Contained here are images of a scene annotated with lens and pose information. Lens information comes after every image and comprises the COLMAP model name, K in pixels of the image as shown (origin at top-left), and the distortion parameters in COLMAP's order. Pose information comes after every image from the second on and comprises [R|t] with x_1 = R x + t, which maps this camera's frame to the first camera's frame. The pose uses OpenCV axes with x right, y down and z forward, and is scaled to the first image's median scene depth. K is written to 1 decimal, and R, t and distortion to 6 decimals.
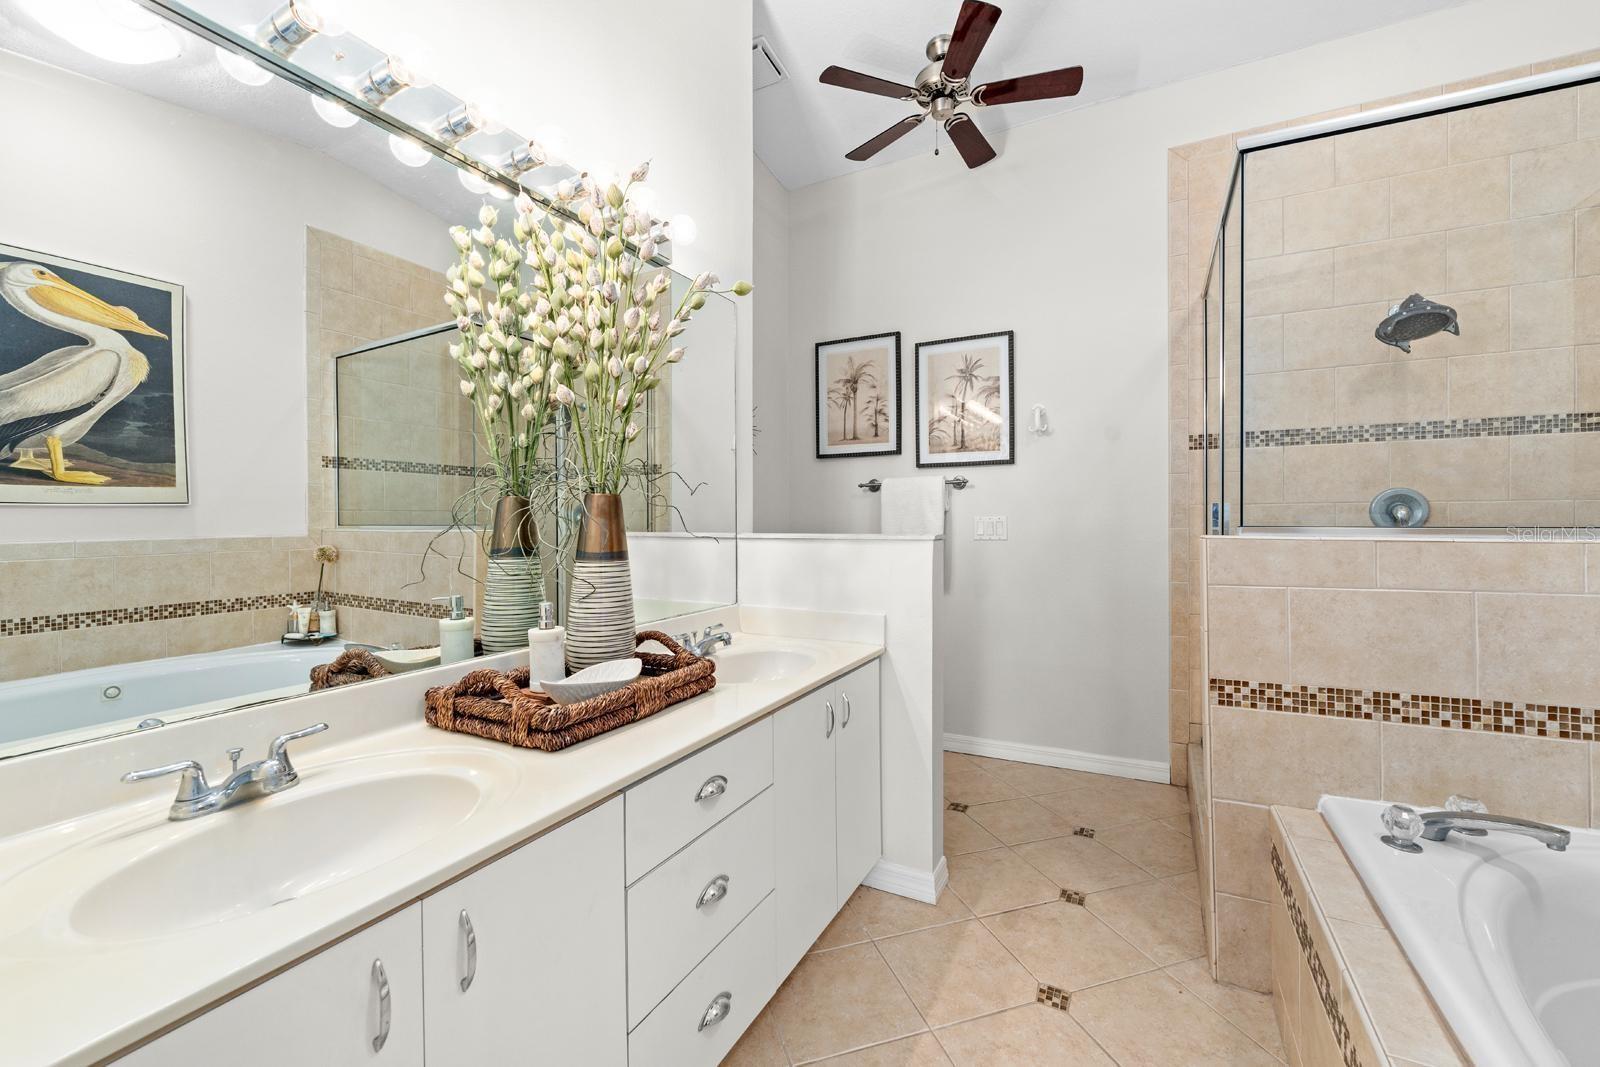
lens RADIAL K [[646.8, 0, 798.8], [0, 646.8, 537.8], [0, 0, 1]] dist [-0.000830, -0.000583]
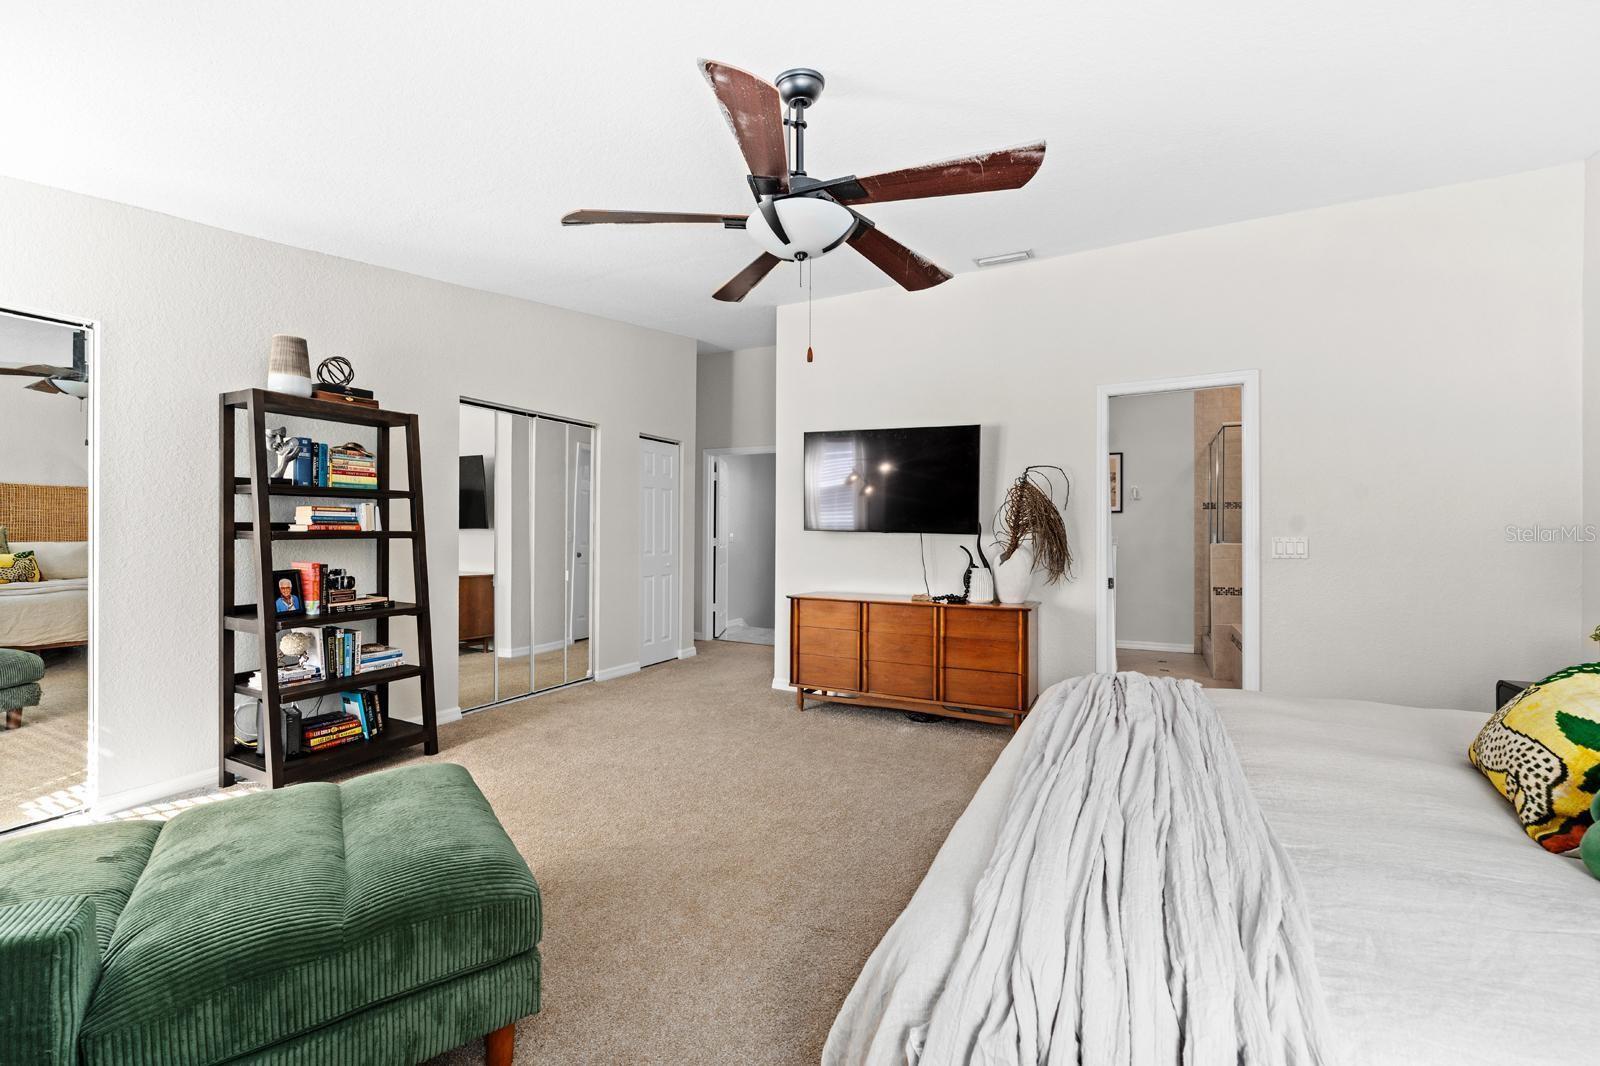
lens RADIAL K [[646.8, 0, 798.8], [0, 646.8, 537.3], [0, 0, 1]] dist [-0.000830, -0.000583]
pose [[0.999917, 0.011298, 0.006112, -0.864162], [-0.011211, 0.999839, -0.014024, 0.013301], [-0.006270, 0.013954, 0.999883, -1.315864]]
